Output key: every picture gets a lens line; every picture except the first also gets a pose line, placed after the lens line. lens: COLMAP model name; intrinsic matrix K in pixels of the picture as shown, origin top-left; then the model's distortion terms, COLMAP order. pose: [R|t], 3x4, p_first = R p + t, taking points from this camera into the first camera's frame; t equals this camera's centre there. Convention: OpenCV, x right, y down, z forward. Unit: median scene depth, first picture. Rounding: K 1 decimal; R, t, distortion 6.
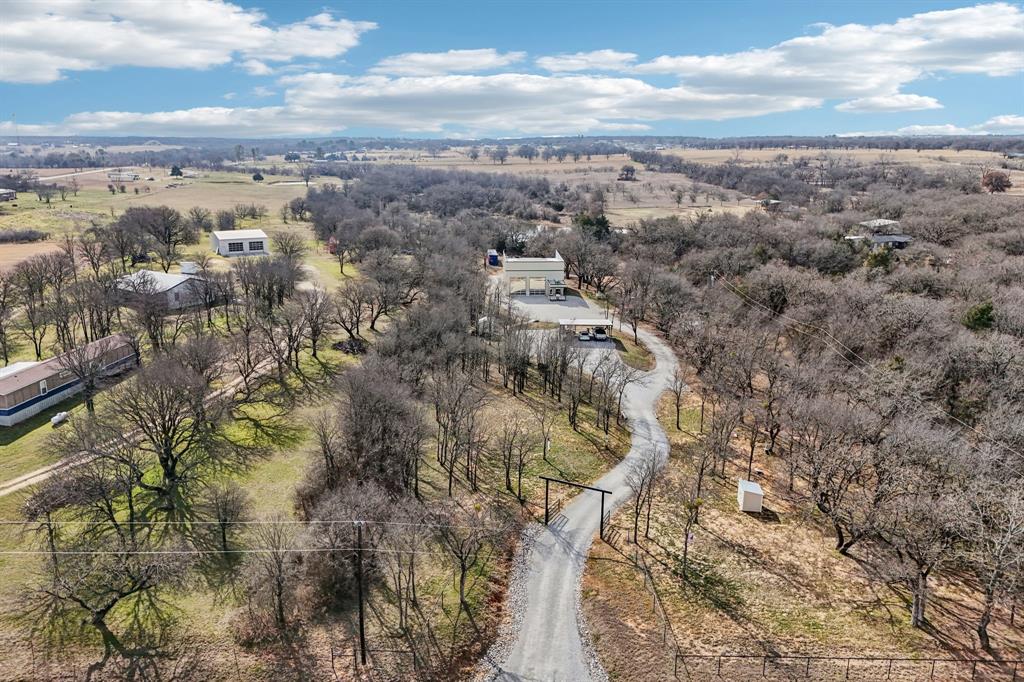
lens RADIAL K [[760.0, 0, 512.0], [0, 760.0, 341.0], [0, 0, 1]] dist [0.068079, -0.080839]
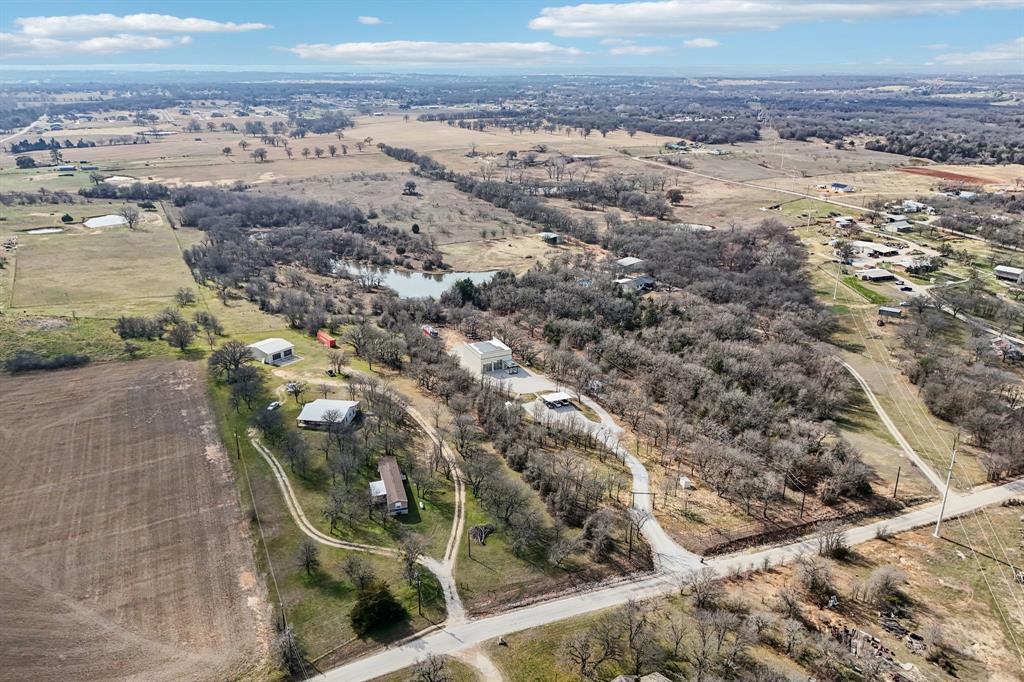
lens RADIAL K [[760.0, 0, 512.0], [0, 760.0, 341.0], [0, 0, 1]] dist [0.068079, -0.080839]
pose [[0.921430, -0.136222, 0.363882, -1.335932], [0.103761, 0.988785, 0.107415, -0.739997], [-0.374433, -0.061219, 0.925231, -1.462353]]
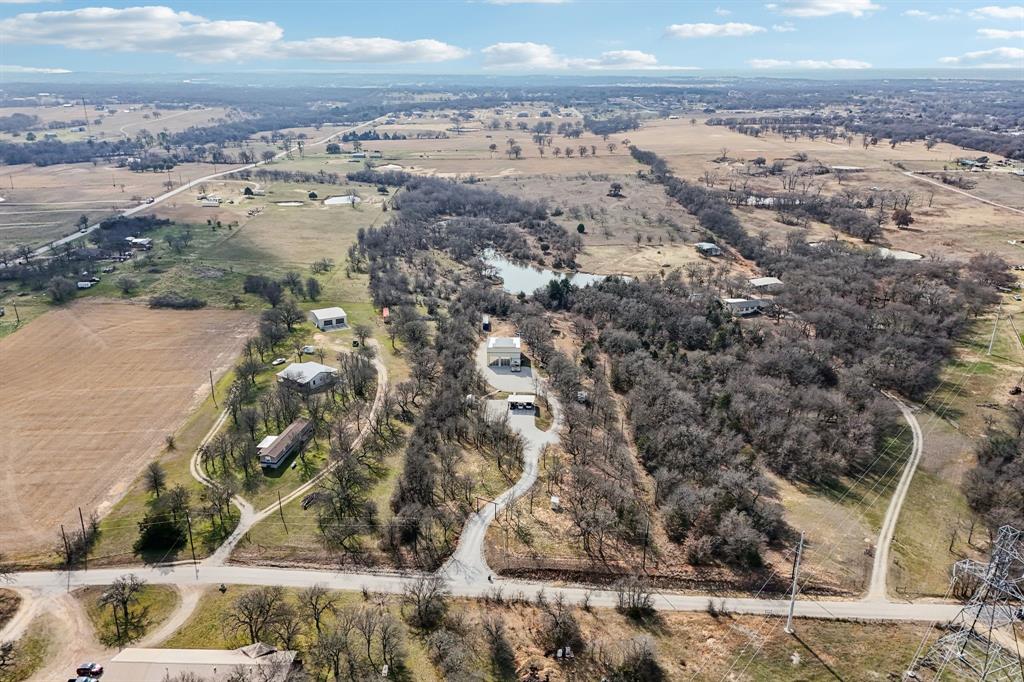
lens RADIAL K [[760.0, 0, 512.0], [0, 760.0, 341.0], [0, 0, 1]] dist [0.068079, -0.080839]
pose [[0.999304, 0.011359, -0.035544, 0.263623], [-0.008389, 0.996546, 0.082620, -0.627752], [0.036360, -0.082264, 0.995947, -1.752073]]
